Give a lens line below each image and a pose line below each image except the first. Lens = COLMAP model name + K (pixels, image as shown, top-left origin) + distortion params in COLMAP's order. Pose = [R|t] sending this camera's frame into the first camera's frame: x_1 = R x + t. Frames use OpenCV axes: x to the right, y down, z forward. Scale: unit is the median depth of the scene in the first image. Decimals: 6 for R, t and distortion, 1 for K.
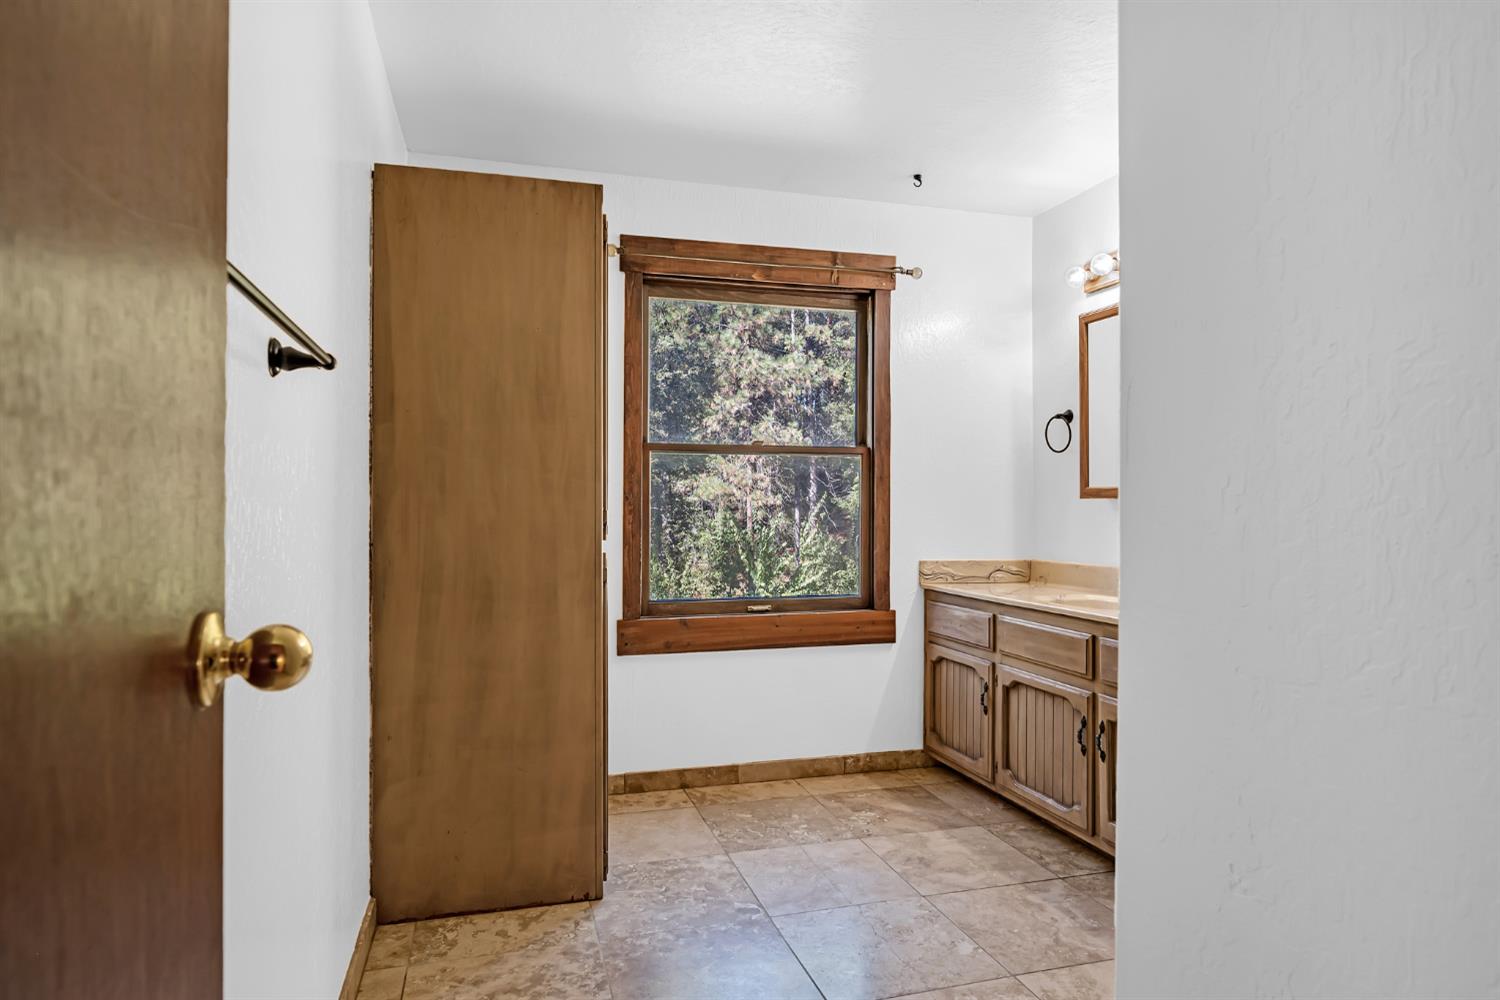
lens RADIAL K [[911.6, 0, 761.3], [0, 911.6, 505.7], [0, 0, 1]] dist [-0.015774, 0.001332]
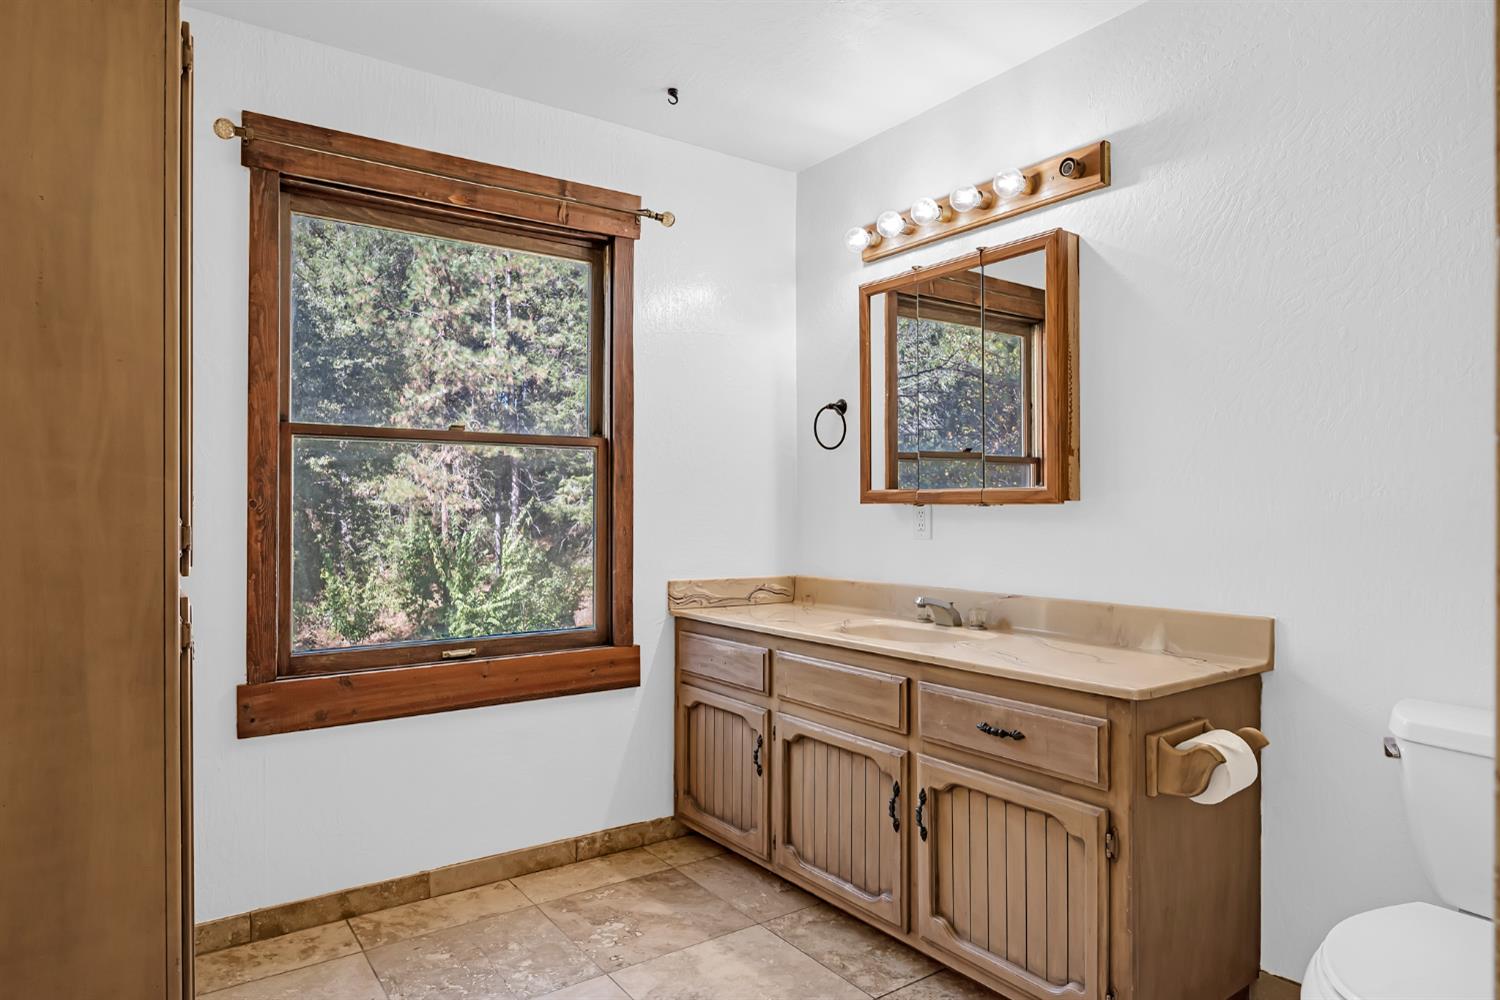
lens RADIAL K [[911.6, 0, 761.3], [0, 911.6, 505.7], [0, 0, 1]] dist [-0.015774, 0.001332]
pose [[0.948717, -0.000876, 0.316124, -0.002715], [0.002157, 0.999991, -0.003704, -0.002982], [-0.316118, 0.004196, 0.948711, 0.223304]]
